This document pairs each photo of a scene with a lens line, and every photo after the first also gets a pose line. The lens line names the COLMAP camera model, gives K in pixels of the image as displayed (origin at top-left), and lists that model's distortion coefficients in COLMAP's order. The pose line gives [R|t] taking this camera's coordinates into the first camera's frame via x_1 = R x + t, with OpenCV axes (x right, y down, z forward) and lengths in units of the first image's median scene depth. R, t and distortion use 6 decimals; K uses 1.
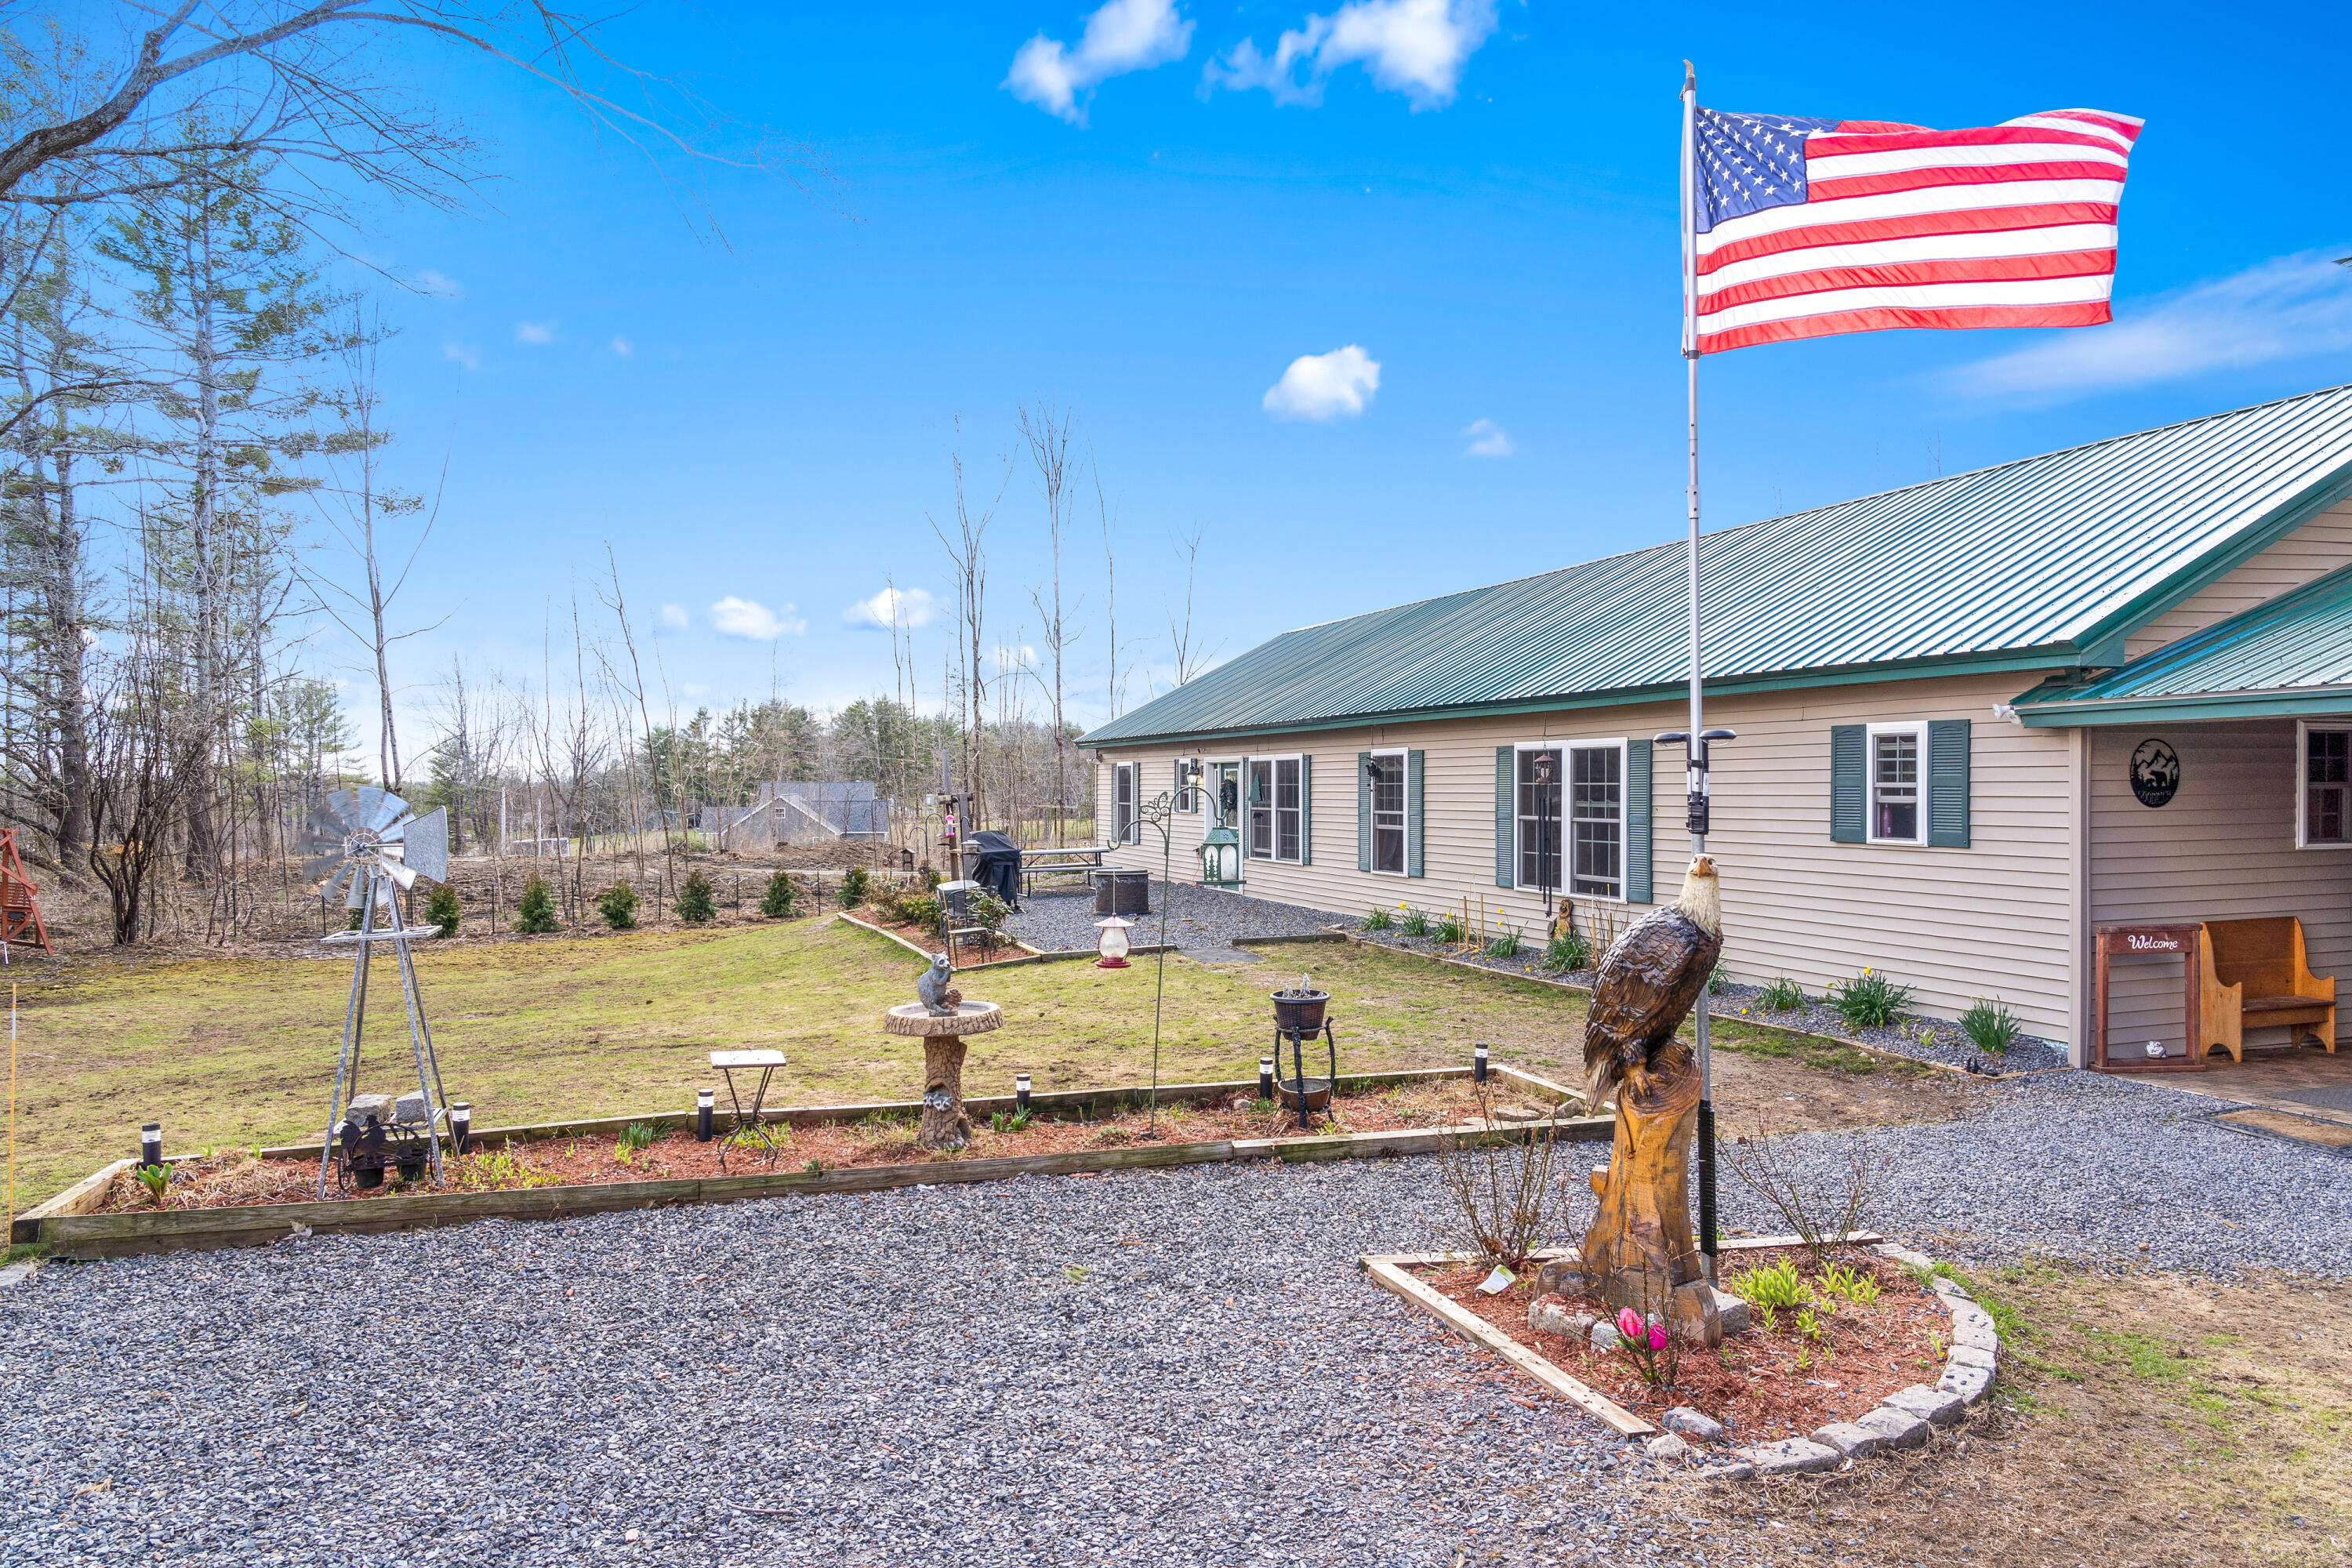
lens RADIAL K [[1610.9, 0, 1192.7], [0, 1610.9, 782.1], [0, 0, 1]] dist [-0.009159, 0.002756]
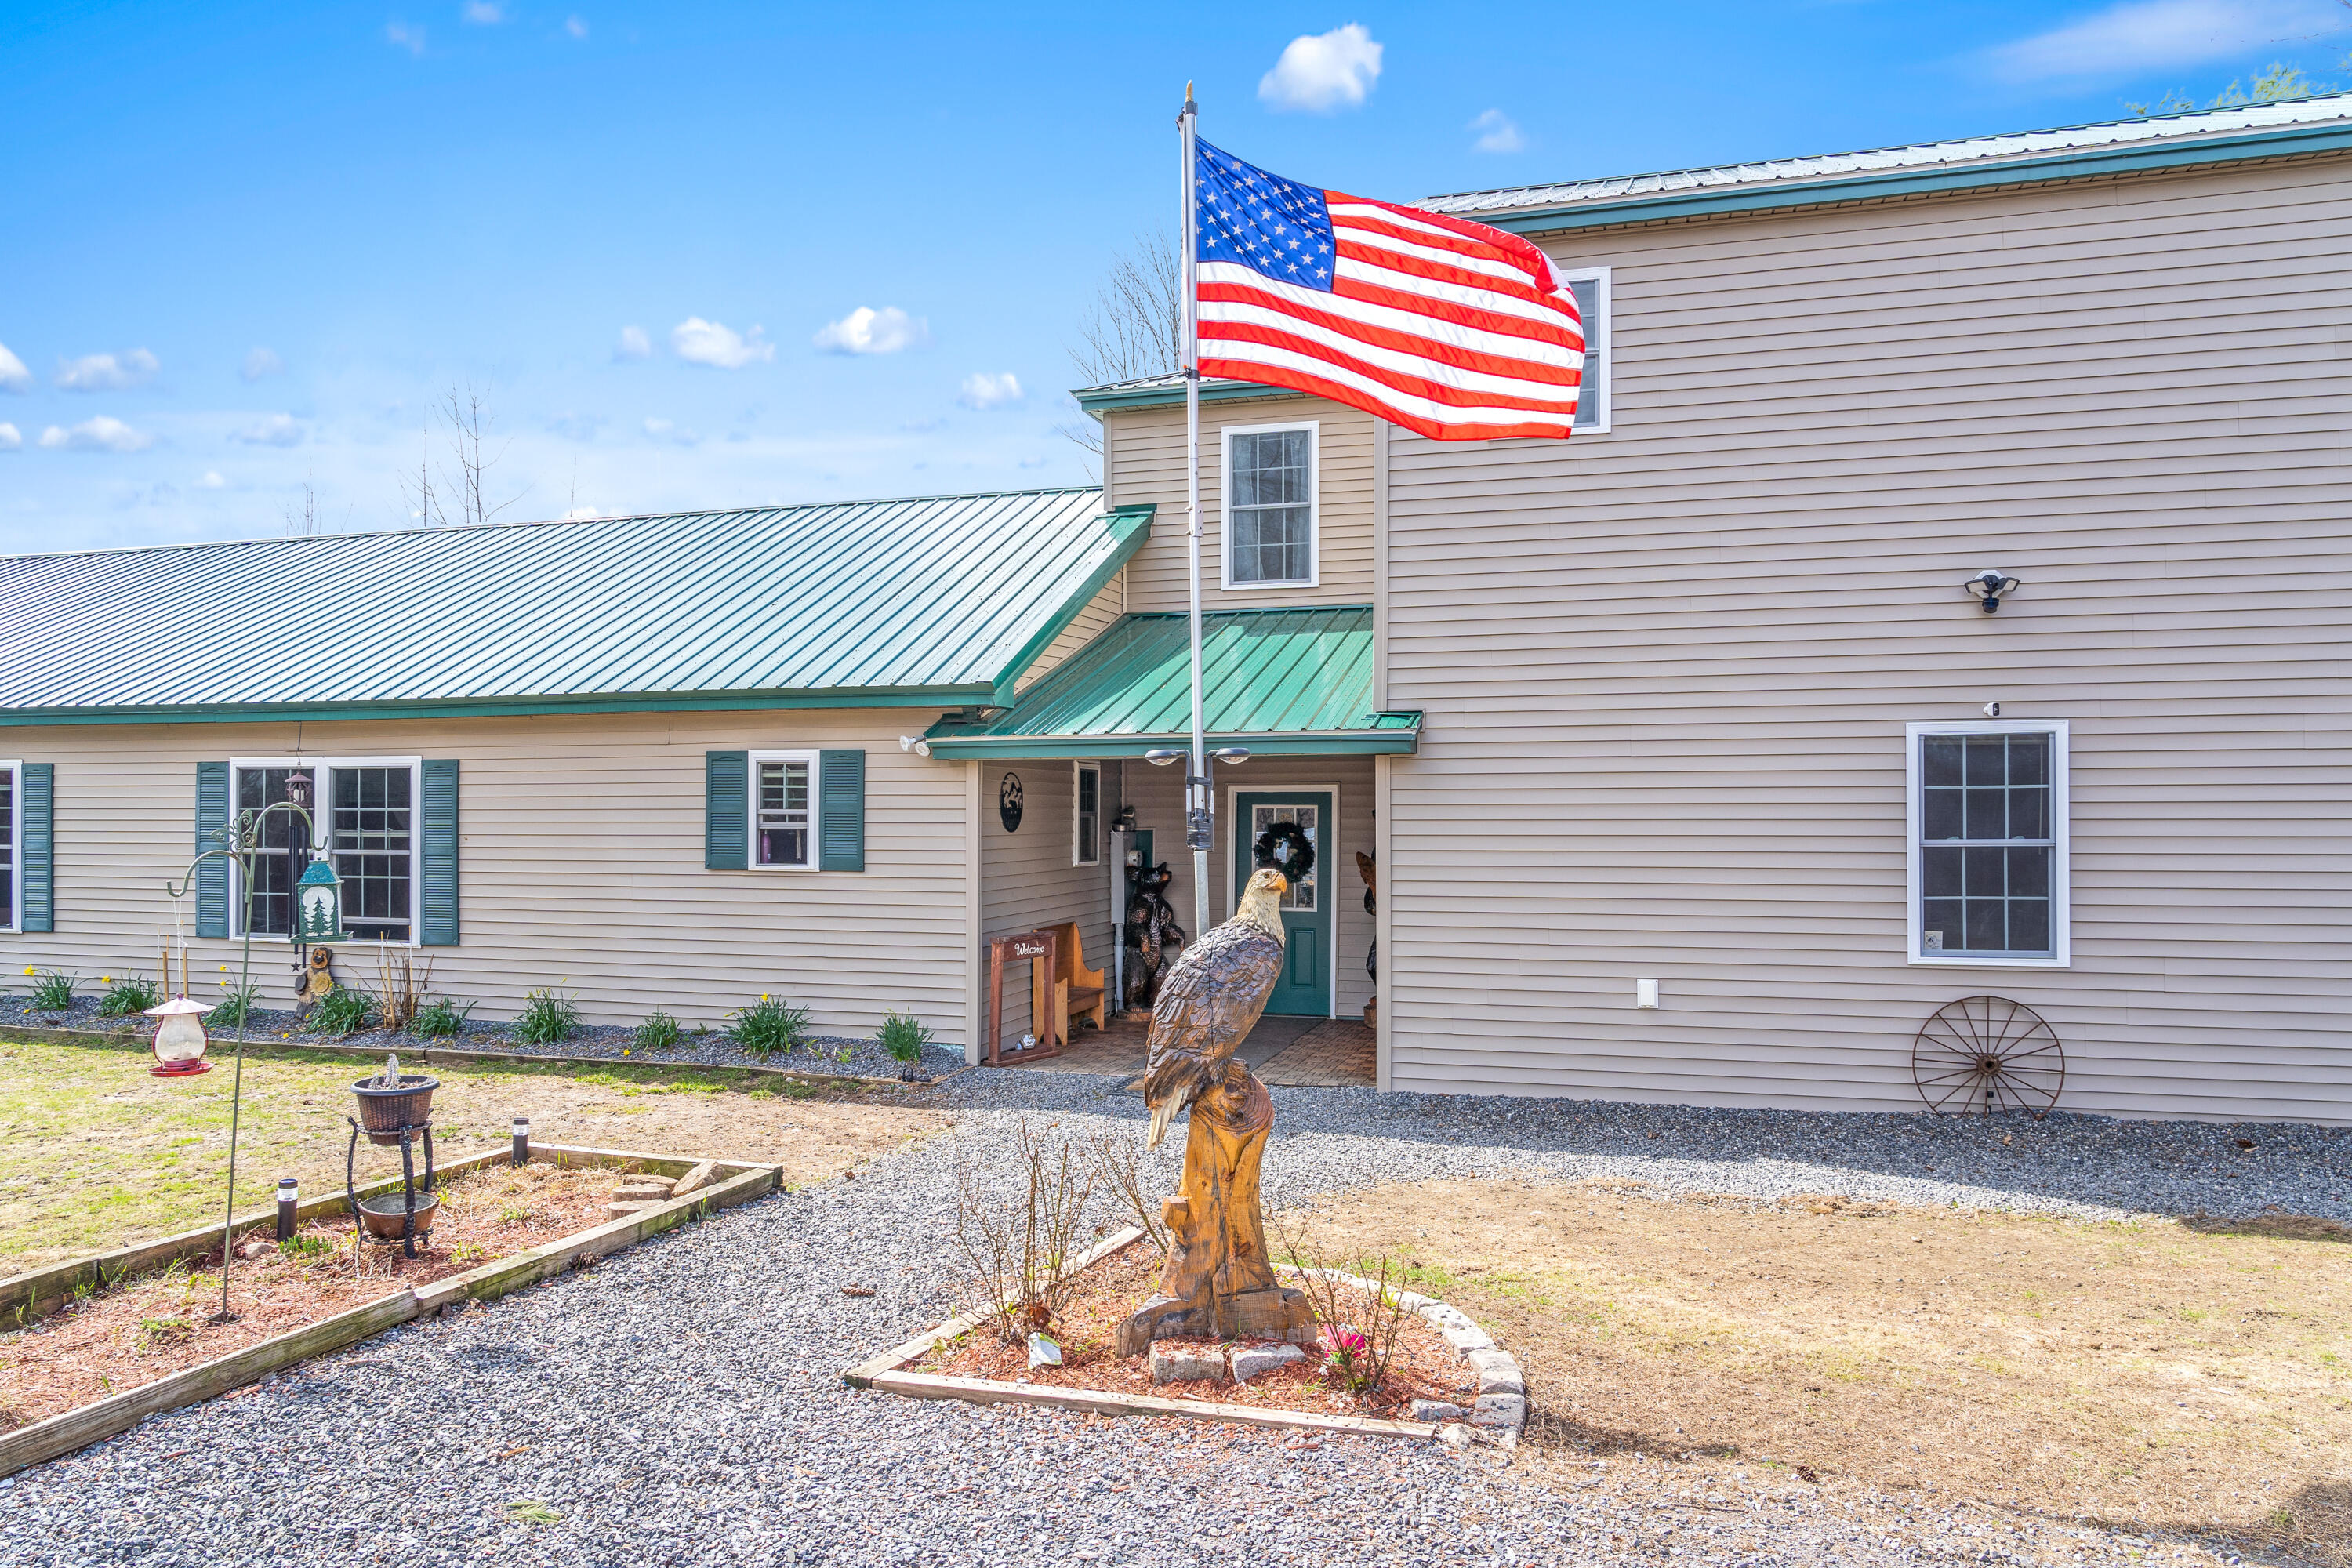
lens RADIAL K [[1610.9, 0, 1192.7], [0, 1610.9, 782.1], [0, 0, 1]] dist [-0.009159, 0.002756]
pose [[0.594635, 0.022536, 0.803680, -0.237529], [-0.005408, 0.999697, -0.024031, 0.006458], [-0.803978, 0.009943, 0.594576, 0.193269]]
